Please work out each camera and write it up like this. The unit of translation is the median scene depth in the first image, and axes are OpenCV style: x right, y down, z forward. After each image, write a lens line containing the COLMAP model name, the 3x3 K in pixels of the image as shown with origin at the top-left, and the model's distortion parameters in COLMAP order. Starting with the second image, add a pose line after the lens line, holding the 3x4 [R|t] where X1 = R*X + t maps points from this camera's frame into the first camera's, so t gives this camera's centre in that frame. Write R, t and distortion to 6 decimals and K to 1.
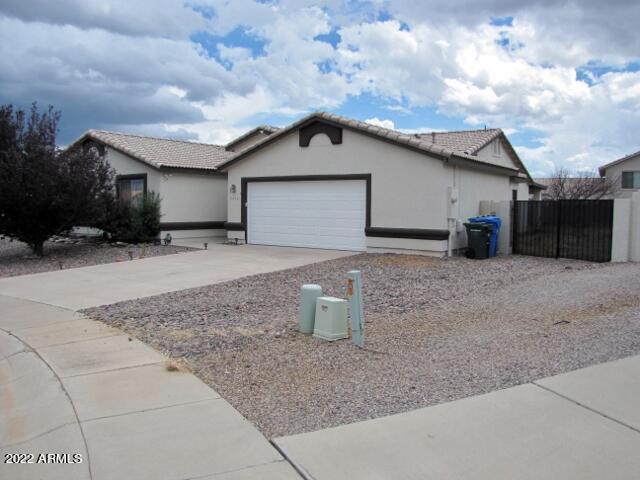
lens RADIAL K [[543.5, 0, 320.0], [0, 543.5, 240.0], [0, 0, 1]] dist [-0.181829, 0.180821]
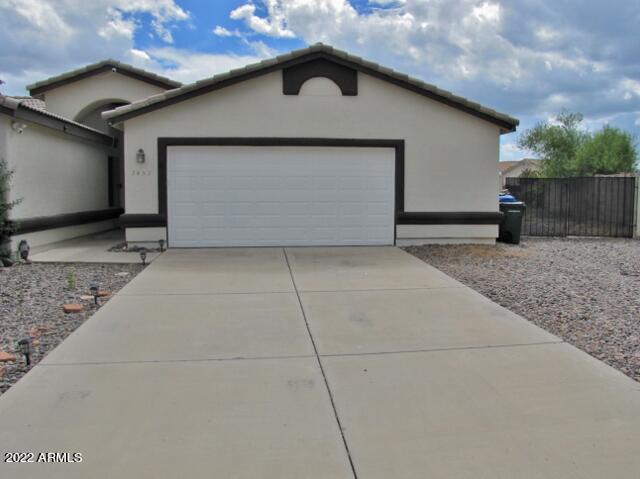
lens RADIAL K [[543.5, 0, 320.0], [0, 543.5, 239.5], [0, 0, 1]] dist [-0.181829, 0.180821]
pose [[0.736030, -0.064069, 0.673910, -0.427563], [0.051550, 0.997925, 0.038571, -0.017572], [-0.674983, 0.006351, 0.737806, 0.462833]]
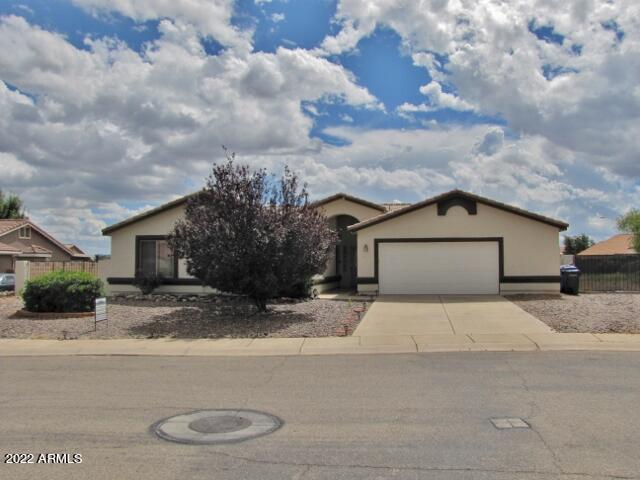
lens RADIAL K [[543.5, 0, 320.0], [0, 543.5, 240.0], [0, 0, 1]] dist [-0.181829, 0.180821]
pose [[0.893660, 0.006295, 0.448700, -0.805832], [0.042127, 0.994309, -0.097853, -0.001294], [-0.446762, 0.106349, 0.888309, 0.001124]]
